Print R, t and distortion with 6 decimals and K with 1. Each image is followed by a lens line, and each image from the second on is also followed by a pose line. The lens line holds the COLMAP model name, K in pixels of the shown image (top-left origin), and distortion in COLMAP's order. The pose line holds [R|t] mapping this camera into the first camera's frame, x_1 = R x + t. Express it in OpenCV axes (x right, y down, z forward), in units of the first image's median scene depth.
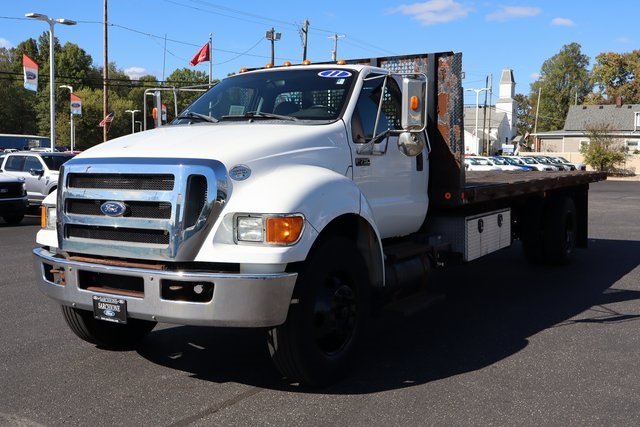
lens RADIAL K [[734.3, 0, 320.0], [0, 734.3, 213.5], [0, 0, 1]] dist [0.017866, 0.010334]
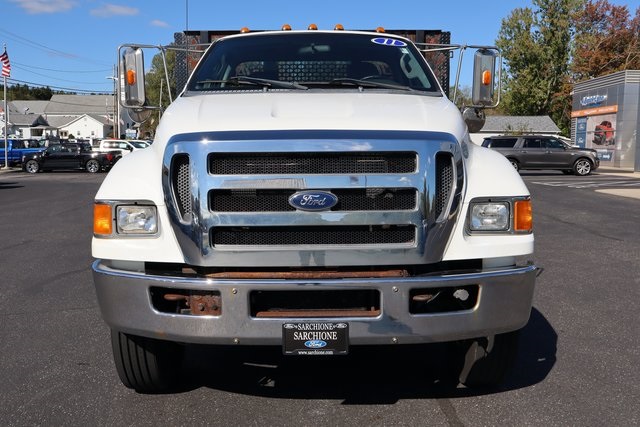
lens RADIAL K [[643.6, 0, 320.0], [0, 643.6, 213.5], [0, 0, 1]] dist [0.006692, -0.017645]
pose [[0.842049, -0.061624, 0.535870, -0.612180], [0.042986, 0.997959, 0.047217, -0.023355], [-0.537686, -0.016724, 0.842979, 0.458829]]
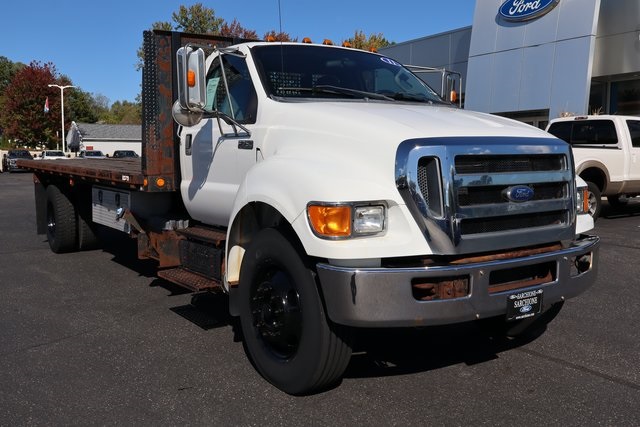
lens RADIAL K [[633.8, 0, 320.0], [0, 633.8, 213.5], [0, 0, 1]] dist [0.000786, -0.003909]
pose [[0.404380, -0.092538, 0.909897, -1.079802], [0.071838, 0.995008, 0.069267, -0.053123], [-0.911765, 0.037355, 0.409009, 0.900953]]
